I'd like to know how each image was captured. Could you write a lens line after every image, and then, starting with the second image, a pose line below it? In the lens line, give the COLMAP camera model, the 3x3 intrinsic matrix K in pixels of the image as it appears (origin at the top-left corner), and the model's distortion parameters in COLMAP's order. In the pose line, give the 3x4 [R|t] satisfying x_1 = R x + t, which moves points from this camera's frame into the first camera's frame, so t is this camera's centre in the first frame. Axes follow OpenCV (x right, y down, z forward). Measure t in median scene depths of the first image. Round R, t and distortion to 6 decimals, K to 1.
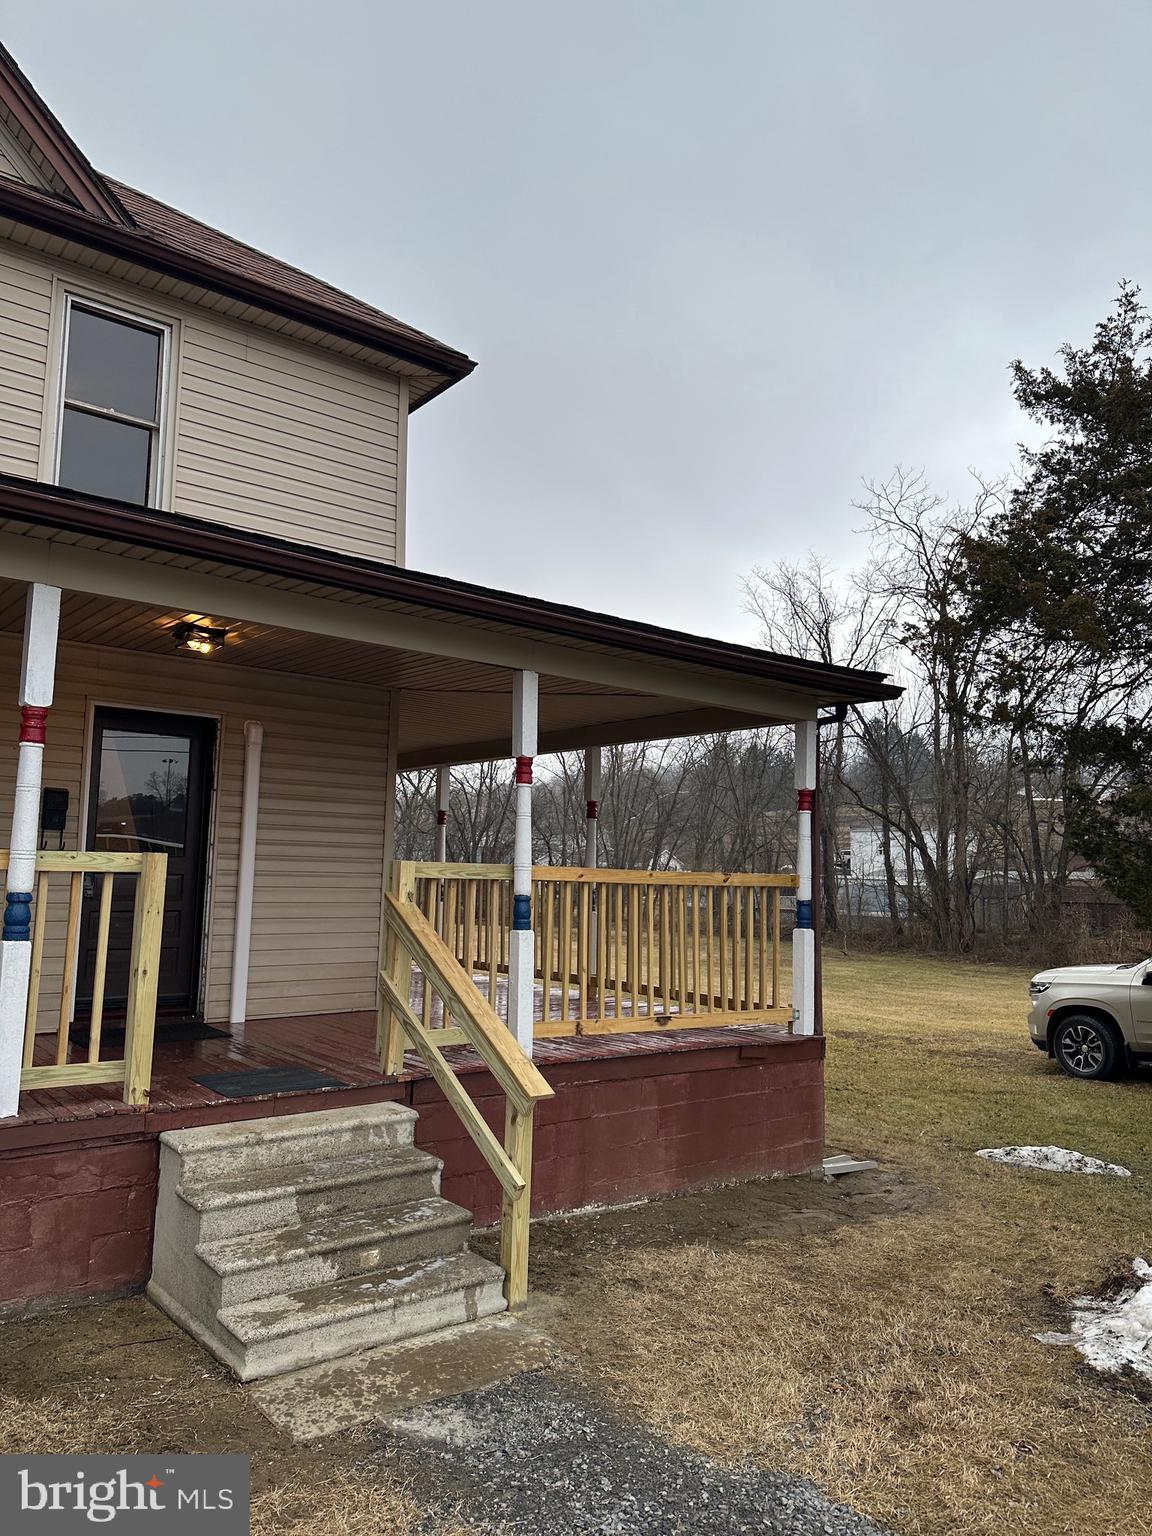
lens RADIAL K [[1080.7, 0, 576.0], [0, 1080.7, 768.0], [0, 0, 1]] dist [0.008387, -0.015299]
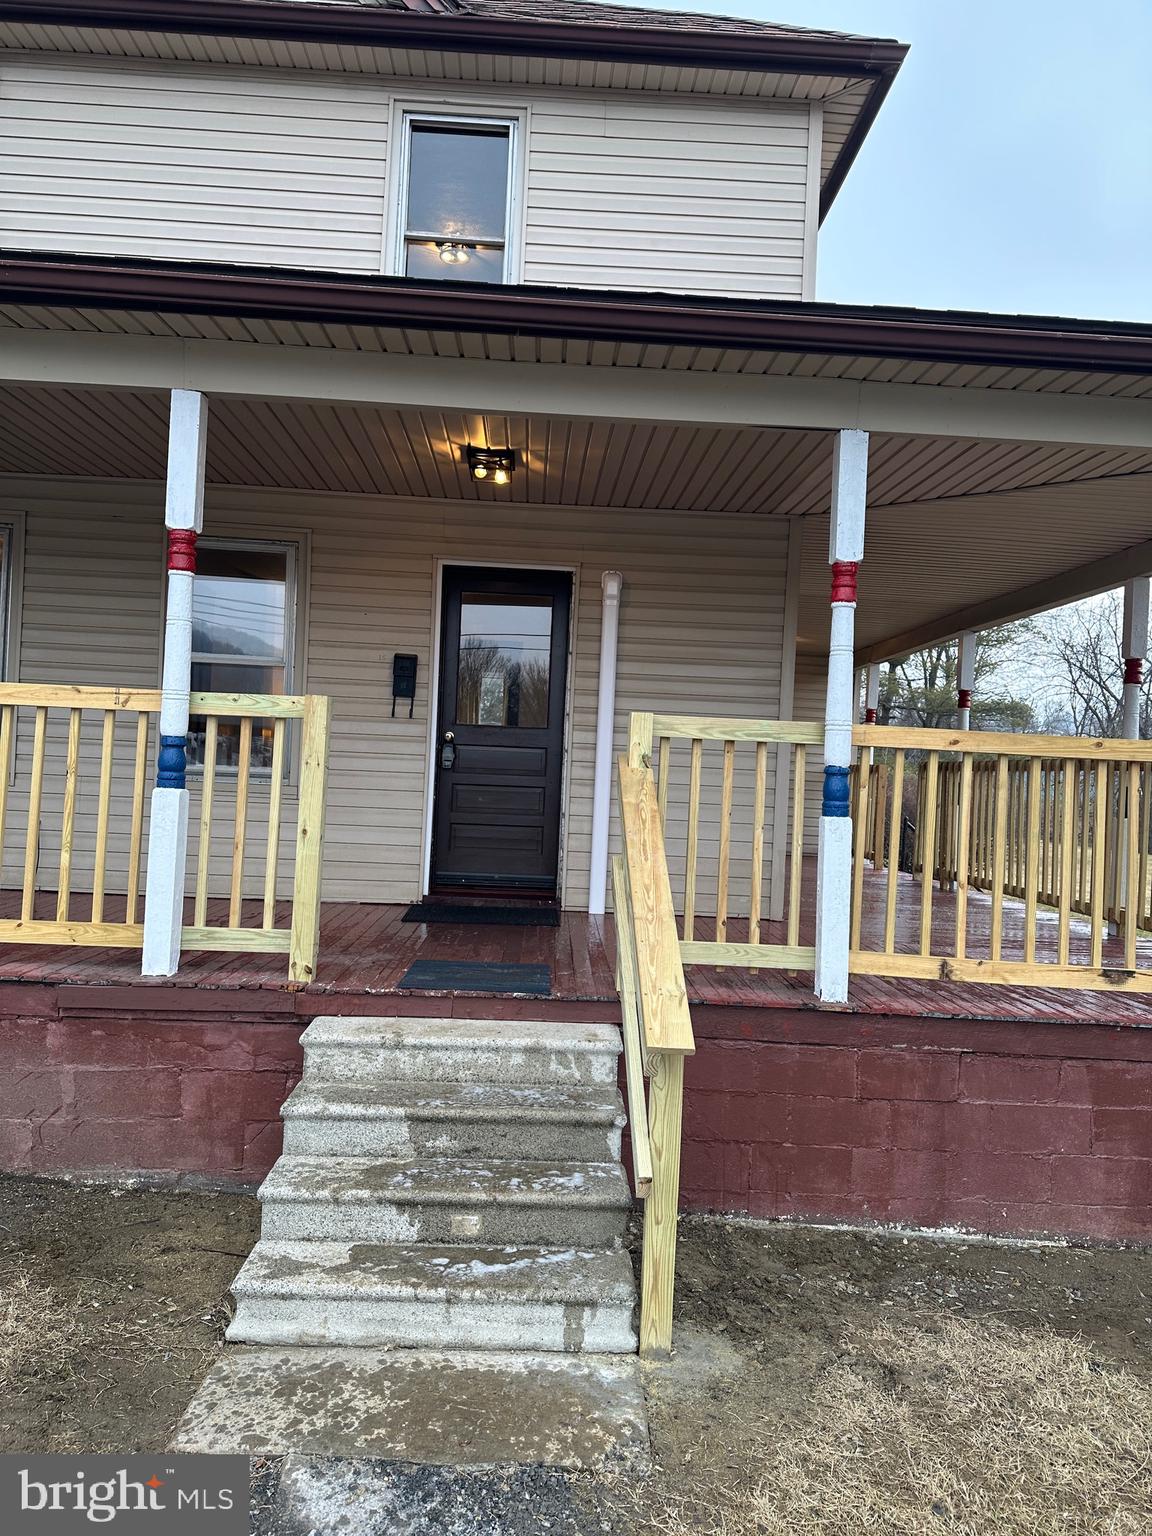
lens RADIAL K [[1071.8, 0, 576.0], [0, 1071.8, 768.0], [0, 0, 1]] dist [0.076016, -0.100780]
pose [[0.803805, 0.011458, -0.594783, 0.305889], [0.031859, 0.997551, 0.062272, 0.095801], [0.594040, -0.069004, 0.801471, 0.466237]]
